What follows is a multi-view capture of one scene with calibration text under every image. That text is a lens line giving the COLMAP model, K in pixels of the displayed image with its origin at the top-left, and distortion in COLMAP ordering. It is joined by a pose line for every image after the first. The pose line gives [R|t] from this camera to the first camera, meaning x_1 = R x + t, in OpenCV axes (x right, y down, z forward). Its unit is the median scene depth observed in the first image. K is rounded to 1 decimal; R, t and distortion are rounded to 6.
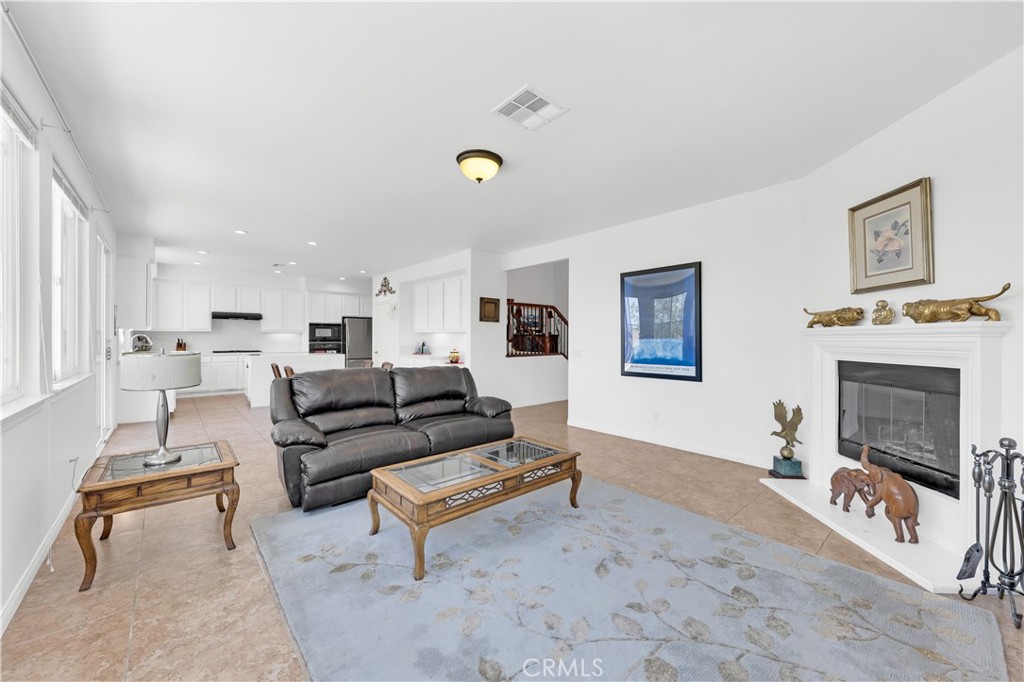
lens RADIAL K [[394.6, 0, 511.7], [0, 394.6, 336.7], [0, 0, 1]] dist [-0.000146, -0.000002]
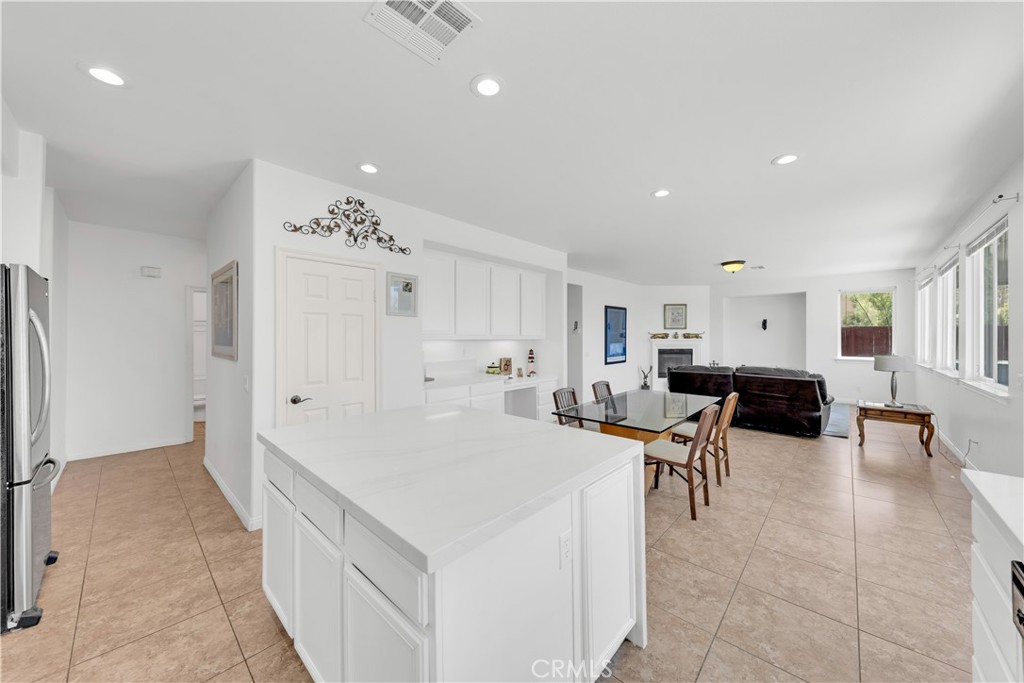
lens RADIAL K [[363.9, 0, 511.5], [0, 363.9, 337.4], [0, 0, 1]] dist [0.000036, 0.000000]
pose [[-0.118515, -0.004566, 0.992942, -2.148988], [-0.001882, 0.999989, 0.004374, -0.049428], [-0.992951, -0.001351, -0.118522, 2.741290]]
